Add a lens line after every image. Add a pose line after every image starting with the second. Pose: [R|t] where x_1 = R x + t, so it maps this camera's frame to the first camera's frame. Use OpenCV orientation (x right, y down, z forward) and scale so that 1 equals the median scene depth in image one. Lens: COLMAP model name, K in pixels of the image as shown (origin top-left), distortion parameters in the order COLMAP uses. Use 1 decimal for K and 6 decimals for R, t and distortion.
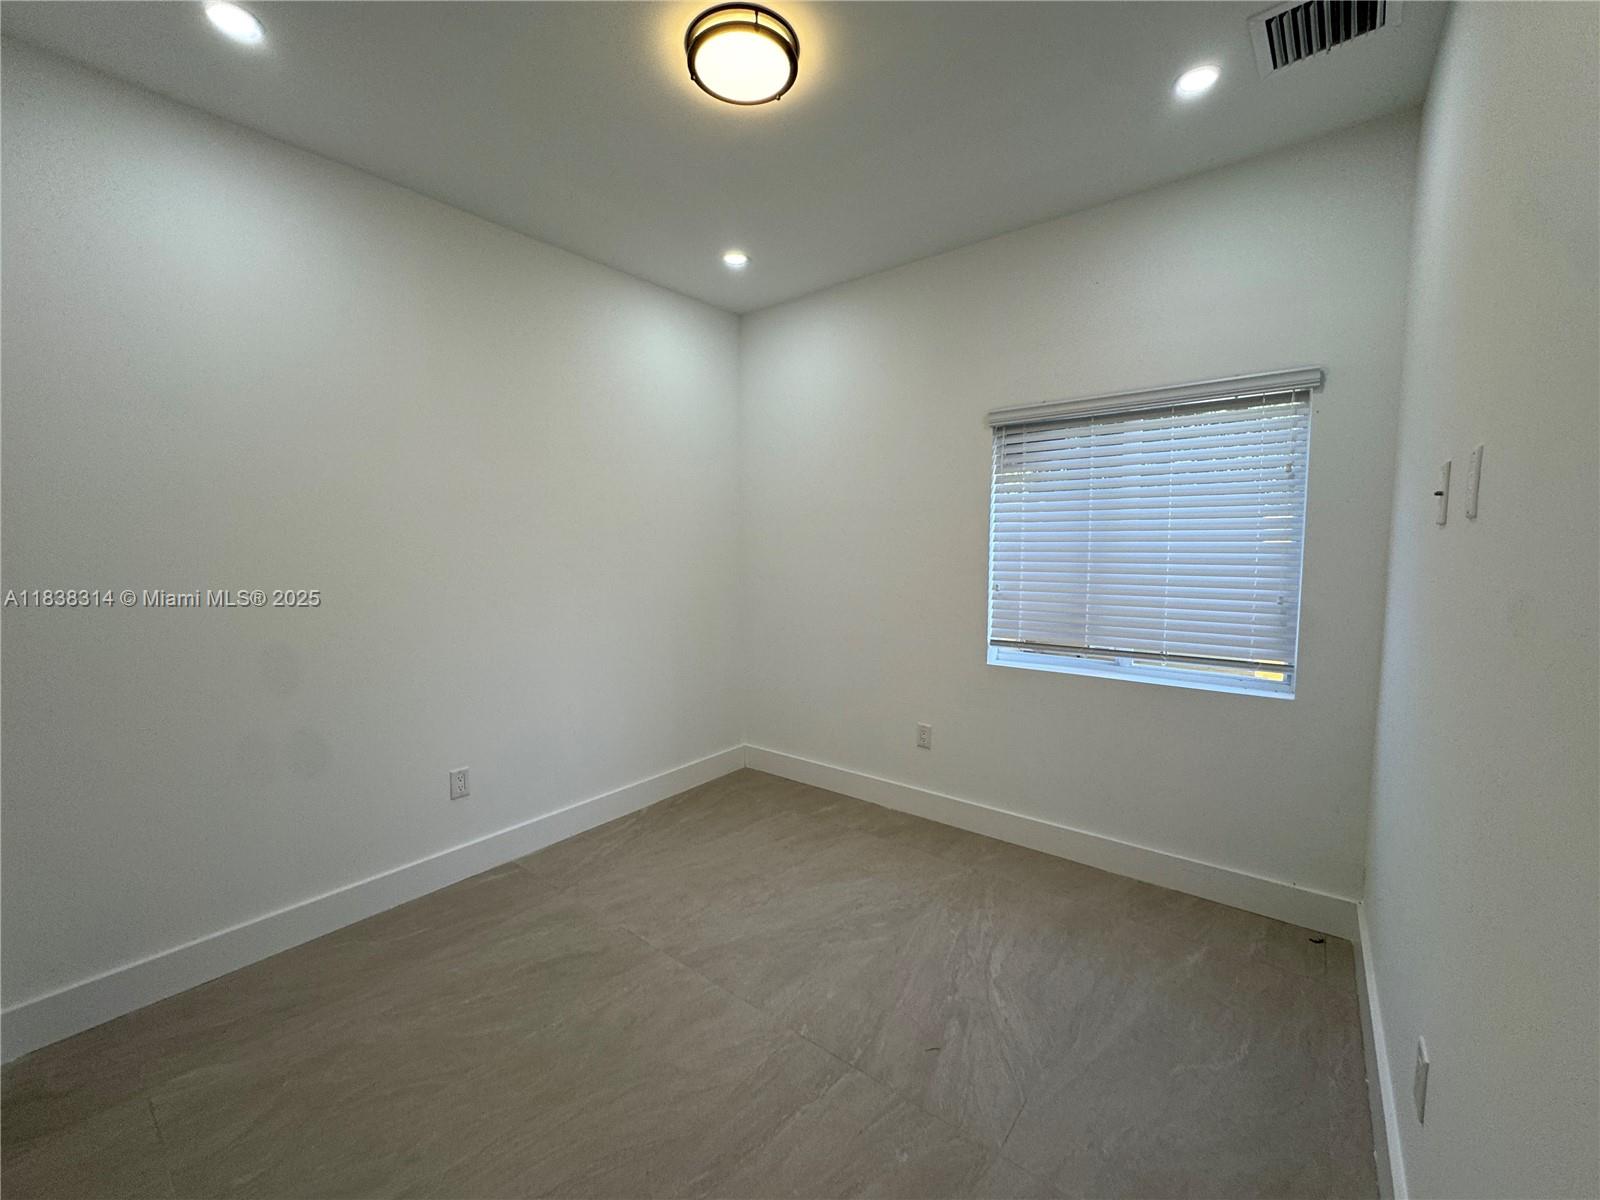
lens RADIAL K [[640.9, 0, 799.0], [0, 640.9, 599.0], [0, 0, 1]] dist [-0.005016, 0.000654]
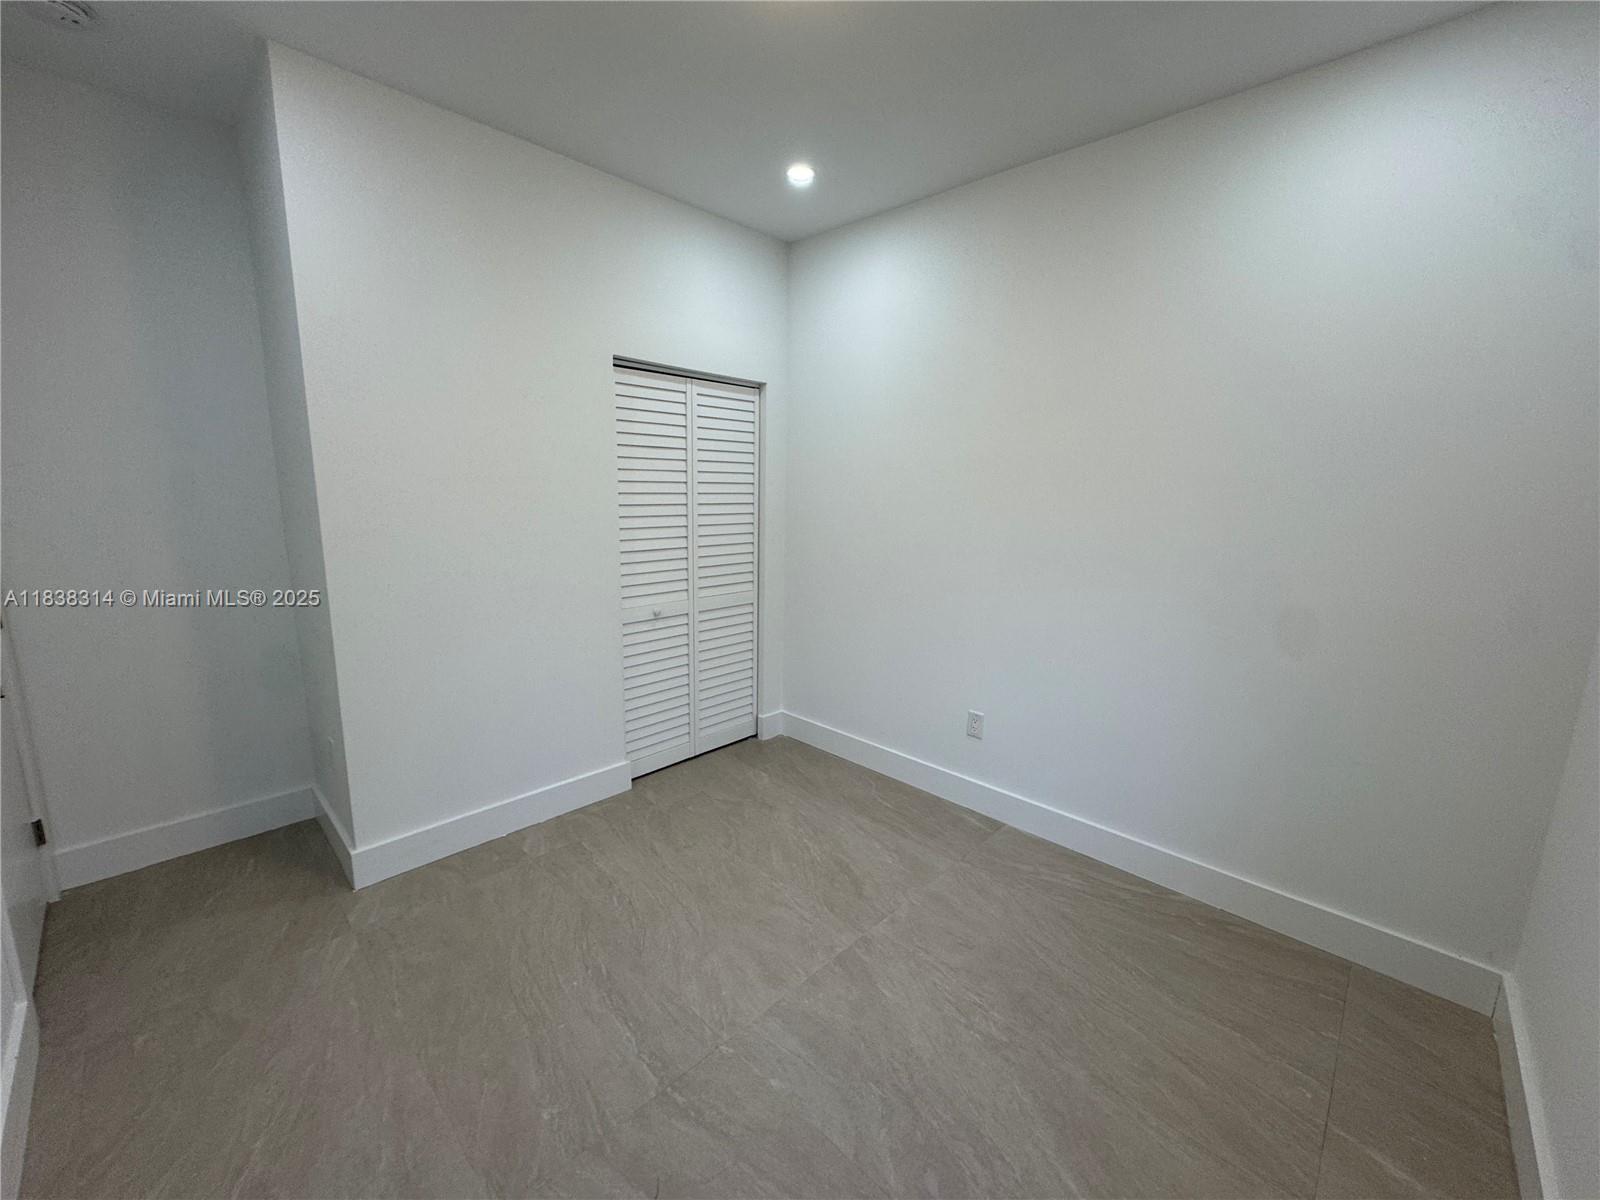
lens RADIAL K [[640.9, 0, 799.0], [0, 640.9, 599.0], [0, 0, 1]] dist [-0.005016, 0.000654]
pose [[-0.095685, 0.181712, -0.978685, 0.772834], [-0.105035, 0.975865, 0.191457, -0.146733], [0.989855, 0.121116, -0.074289, 1.079509]]
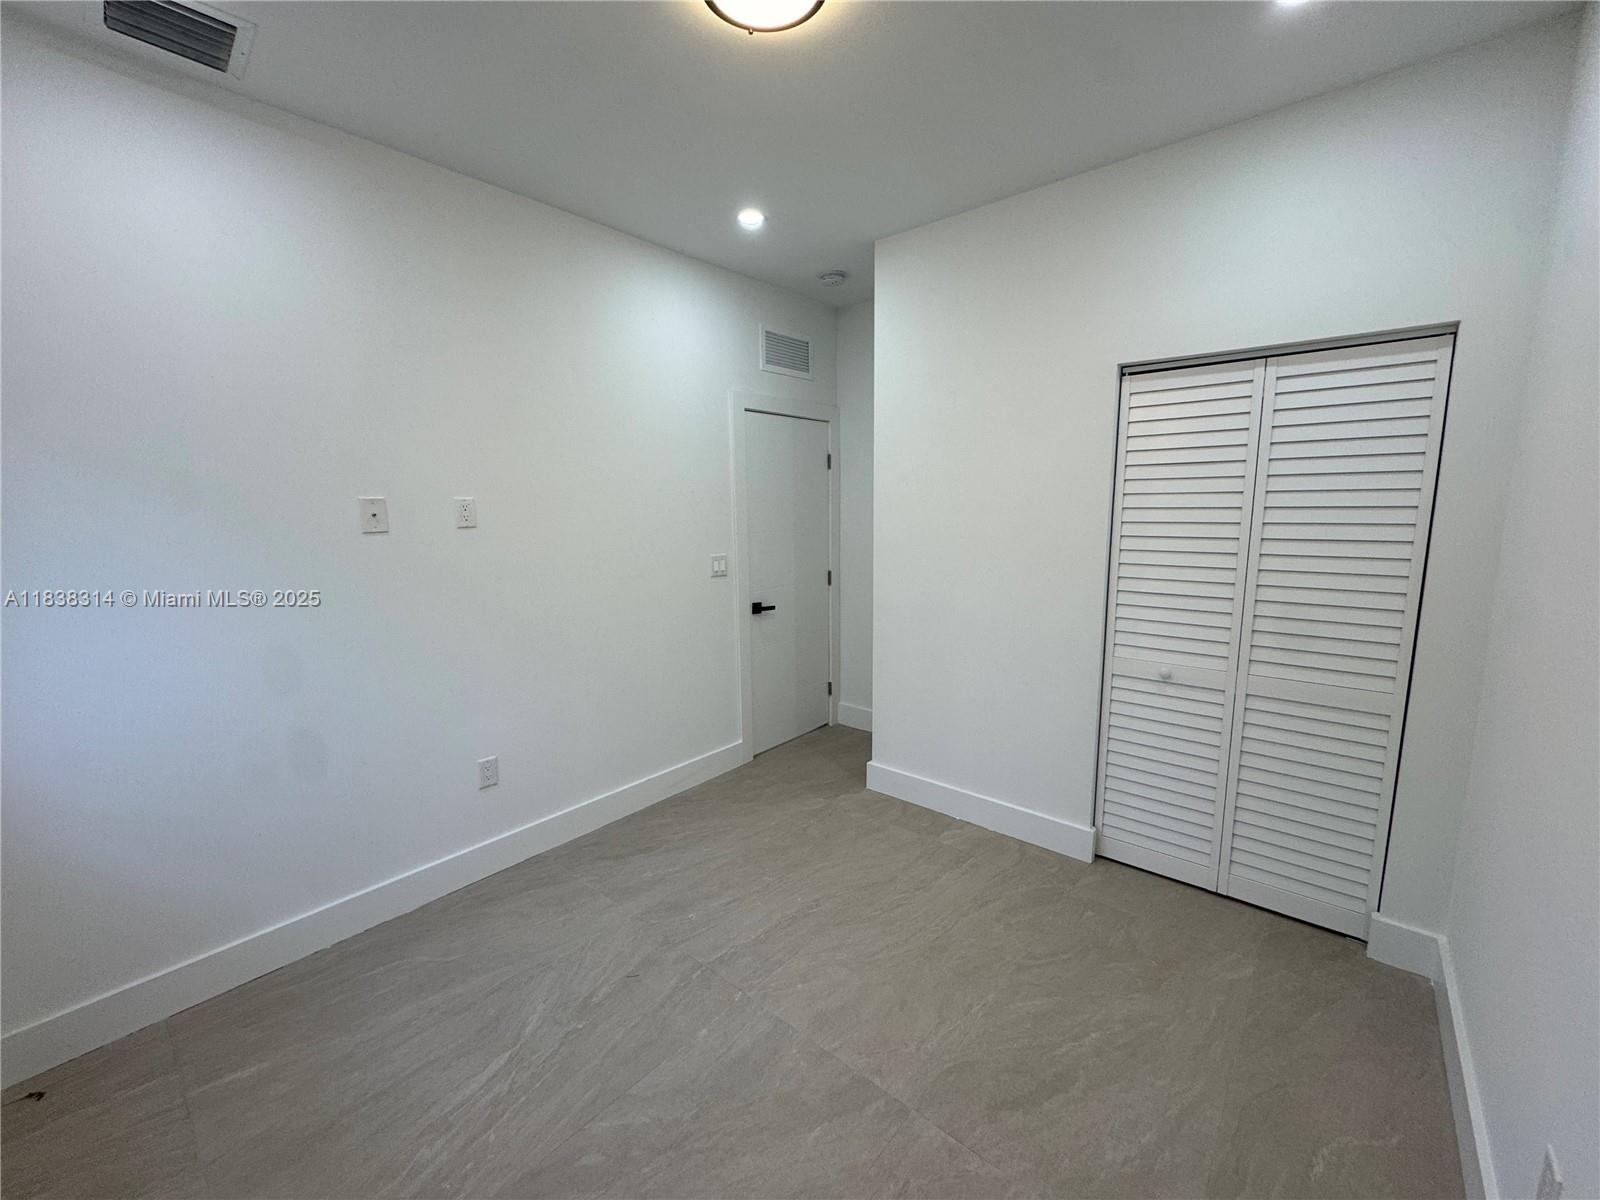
lens RADIAL K [[640.9, 0, 799.0], [0, 640.9, 599.0], [0, 0, 1]] dist [-0.005016, 0.000654]
pose [[-0.999181, 0.011965, 0.038648, -0.142512], [0.020749, 0.971625, 0.235615, -0.226574], [-0.034733, 0.236224, -0.971078, 1.861781]]
